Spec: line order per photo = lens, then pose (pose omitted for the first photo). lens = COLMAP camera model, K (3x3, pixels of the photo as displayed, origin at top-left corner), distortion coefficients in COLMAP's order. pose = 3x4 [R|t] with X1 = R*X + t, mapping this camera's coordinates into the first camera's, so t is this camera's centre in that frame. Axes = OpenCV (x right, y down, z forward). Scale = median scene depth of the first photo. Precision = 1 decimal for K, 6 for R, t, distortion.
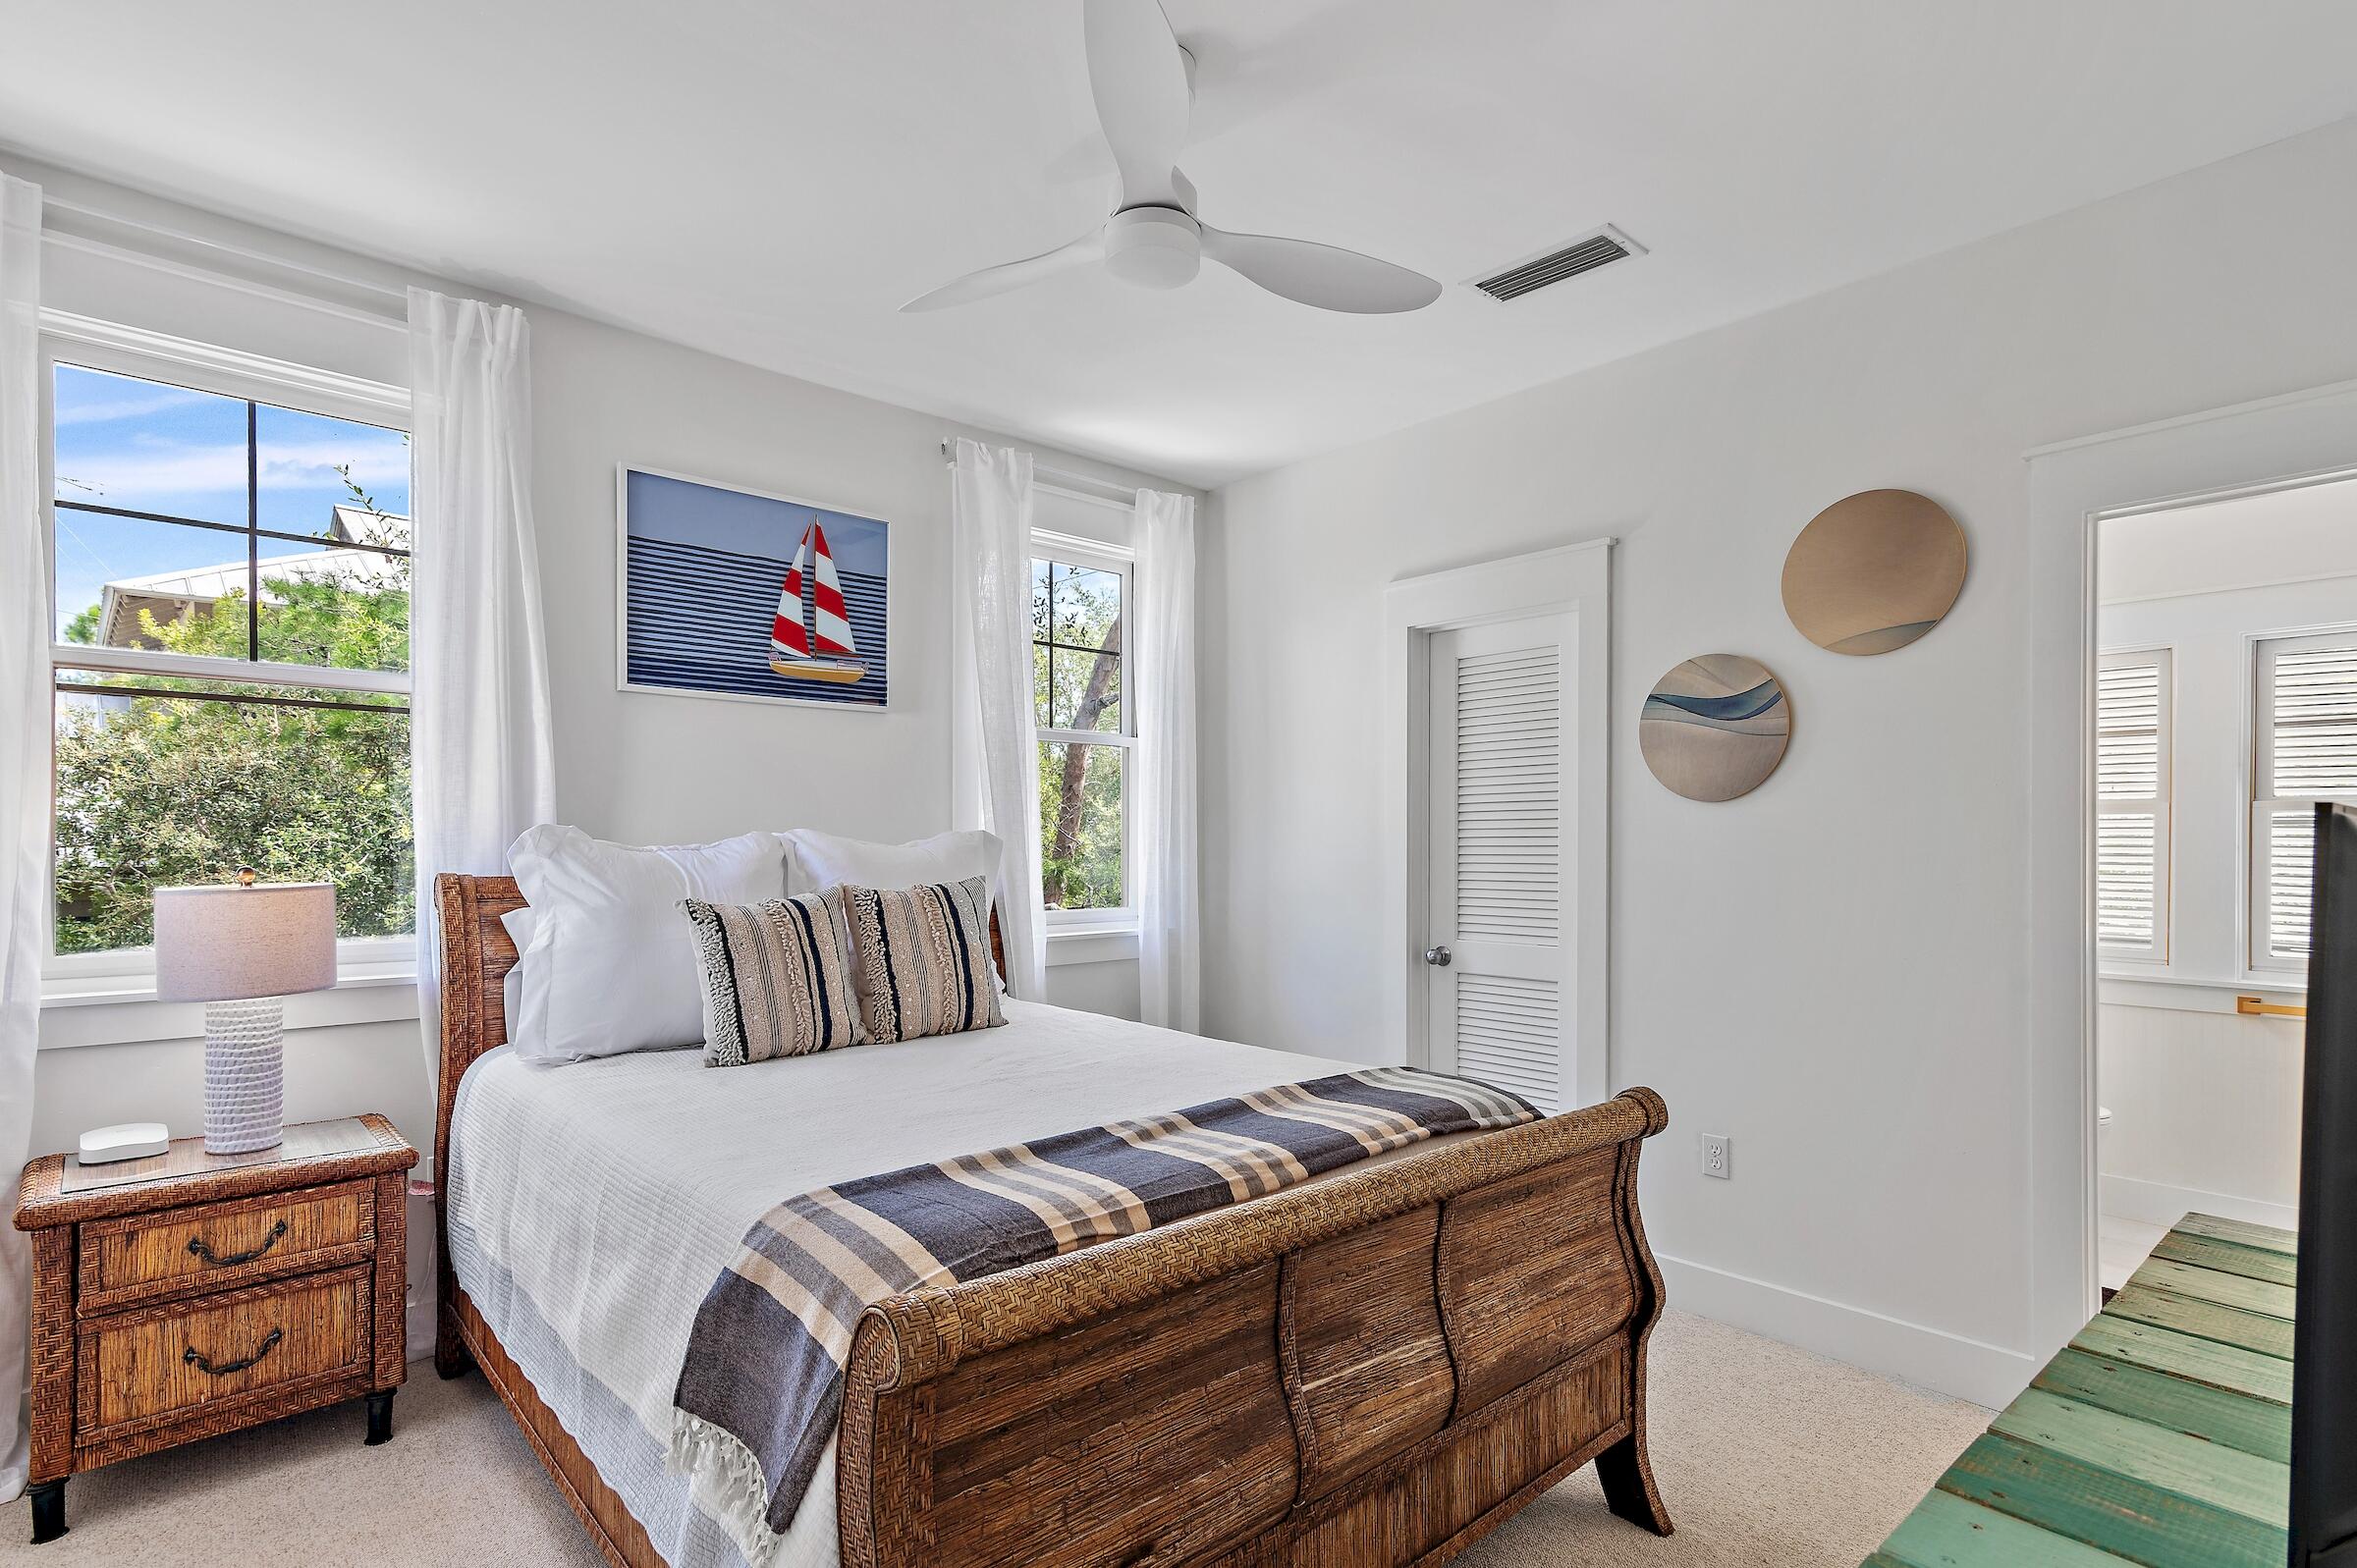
lens RADIAL K [[1171.9, 0, 1173.6], [0, 1171.9, 850.2], [0, 0, 1]] dist [0.012913, 0.000707]
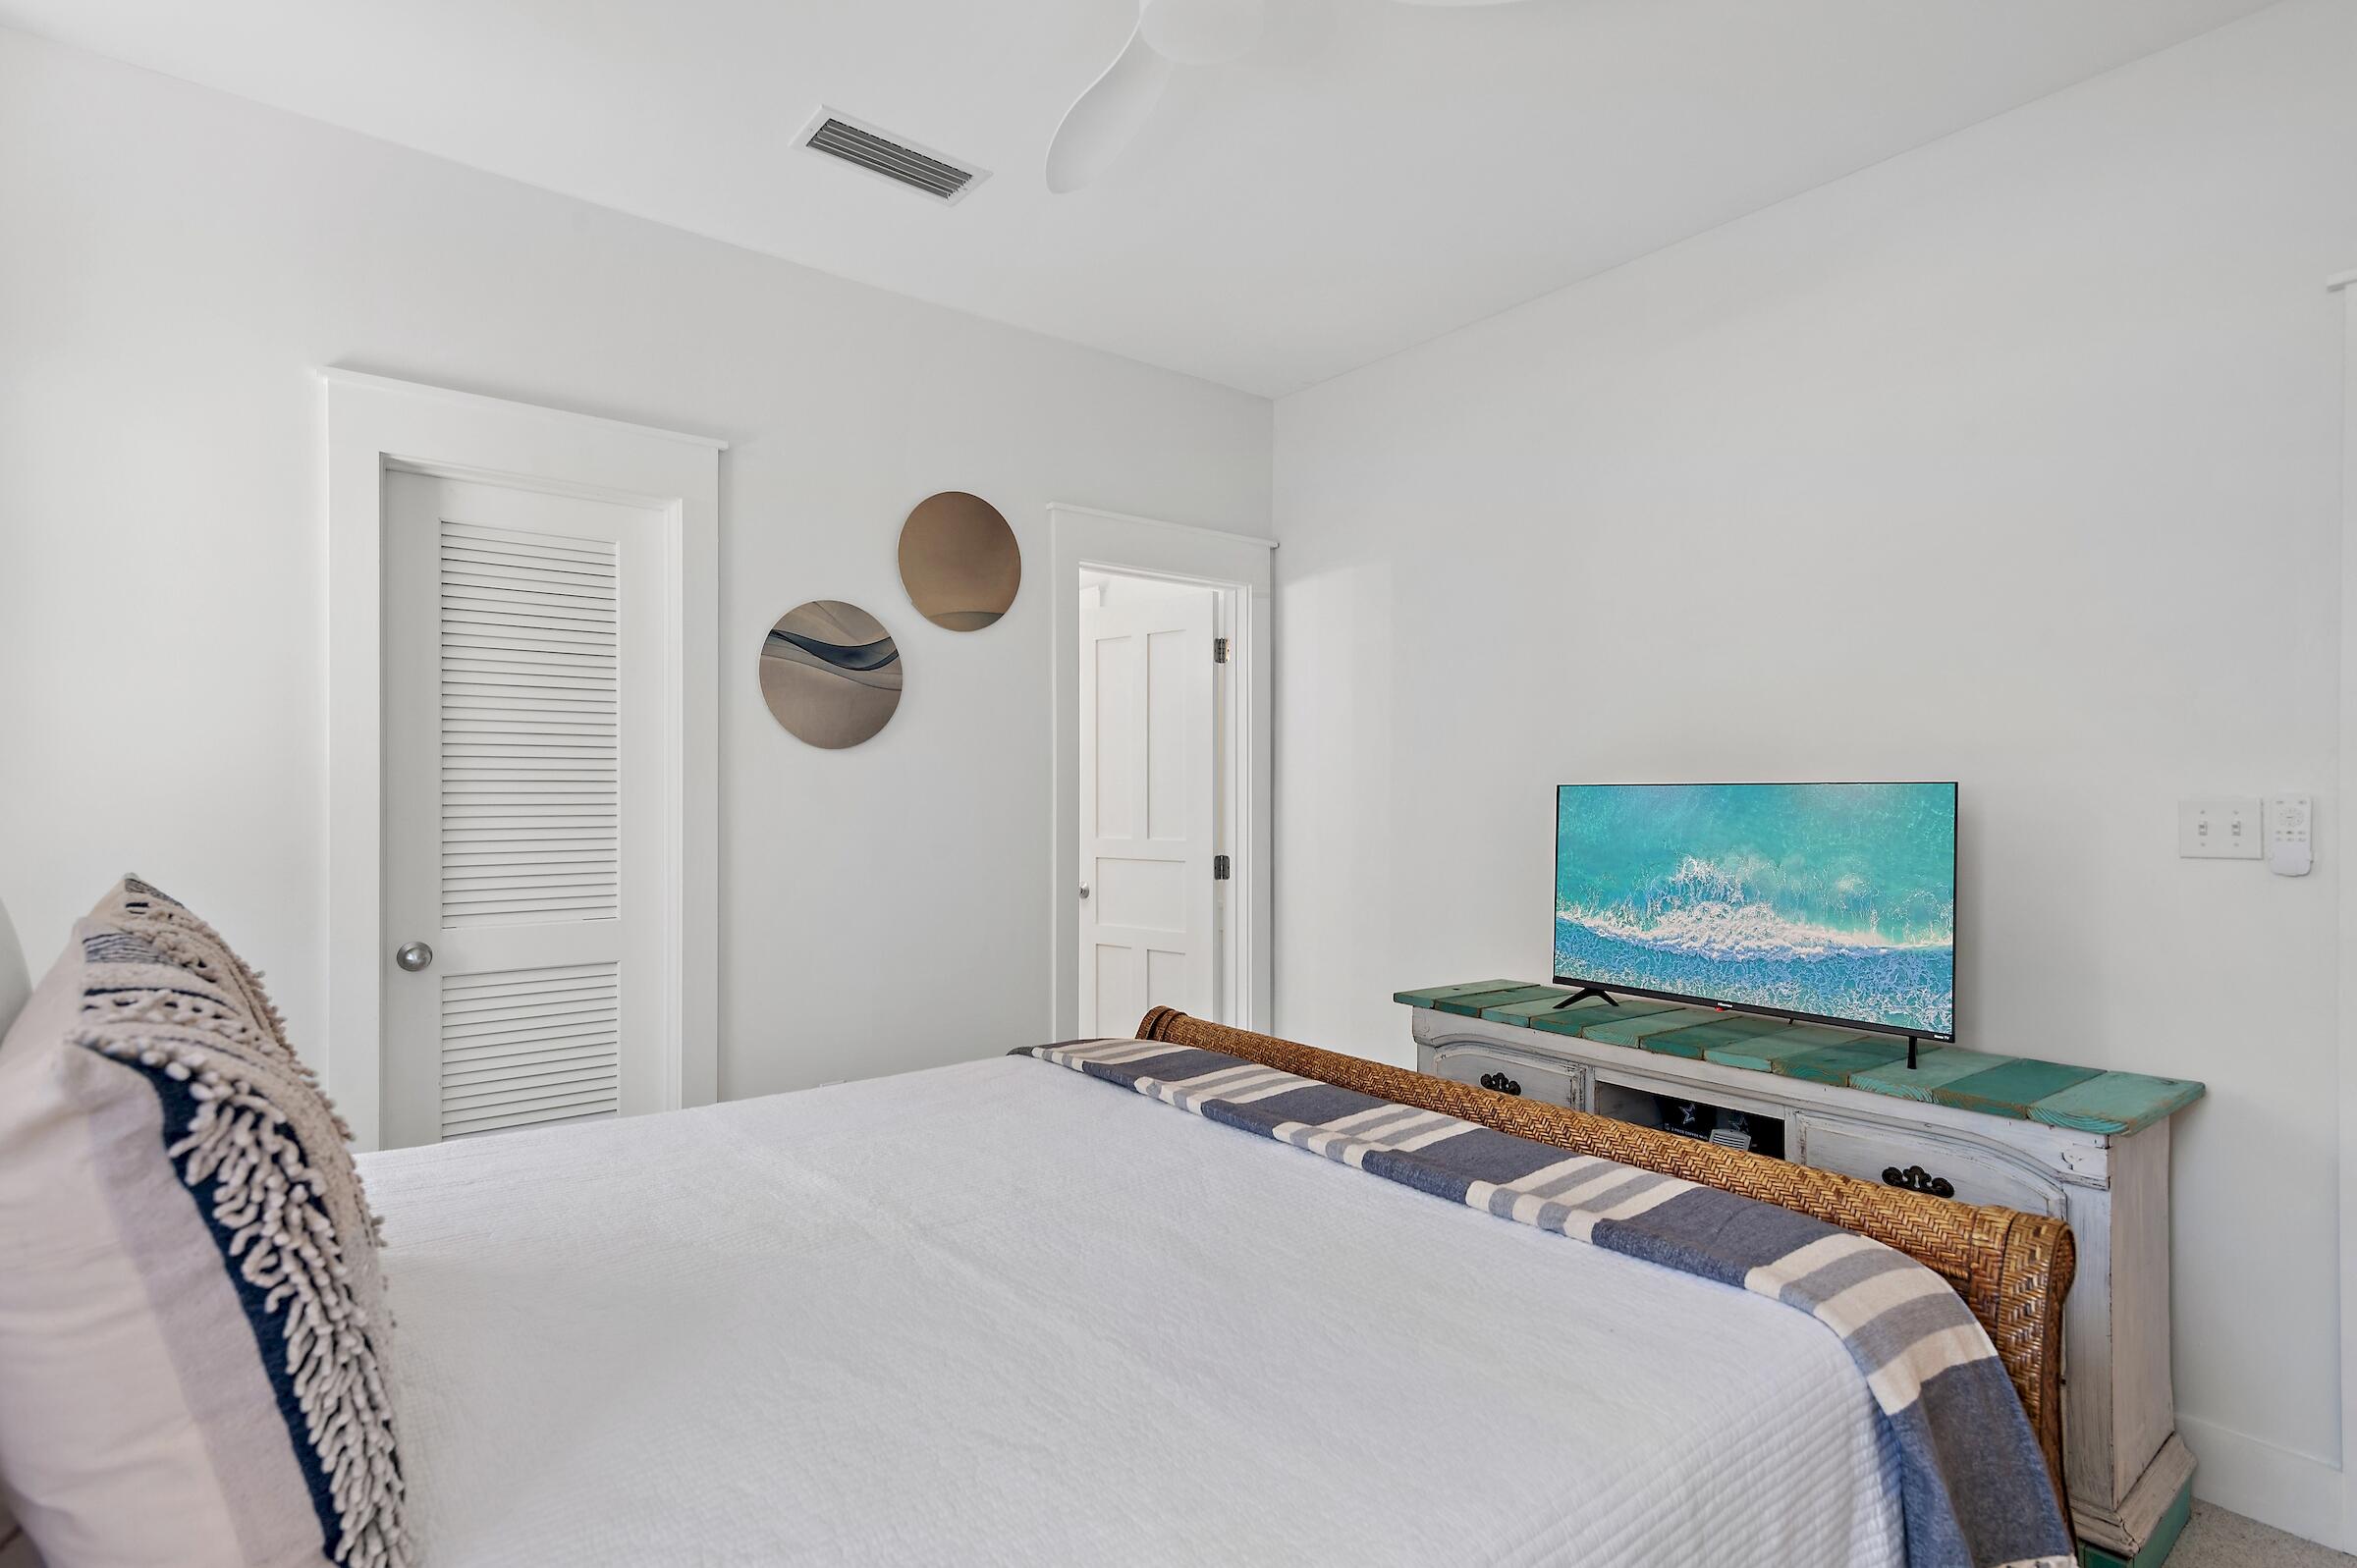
lens RADIAL K [[1151.4, 0, 1160.3], [0, 1151.4, 812.1], [0, 0, 1]] dist [0.003307, 0.000555]
pose [[0.059315, -0.016496, 0.998103, -0.718550], [0.003102, 0.999862, 0.016341, -0.003328], [-0.998234, 0.002127, 0.059358, 0.941935]]
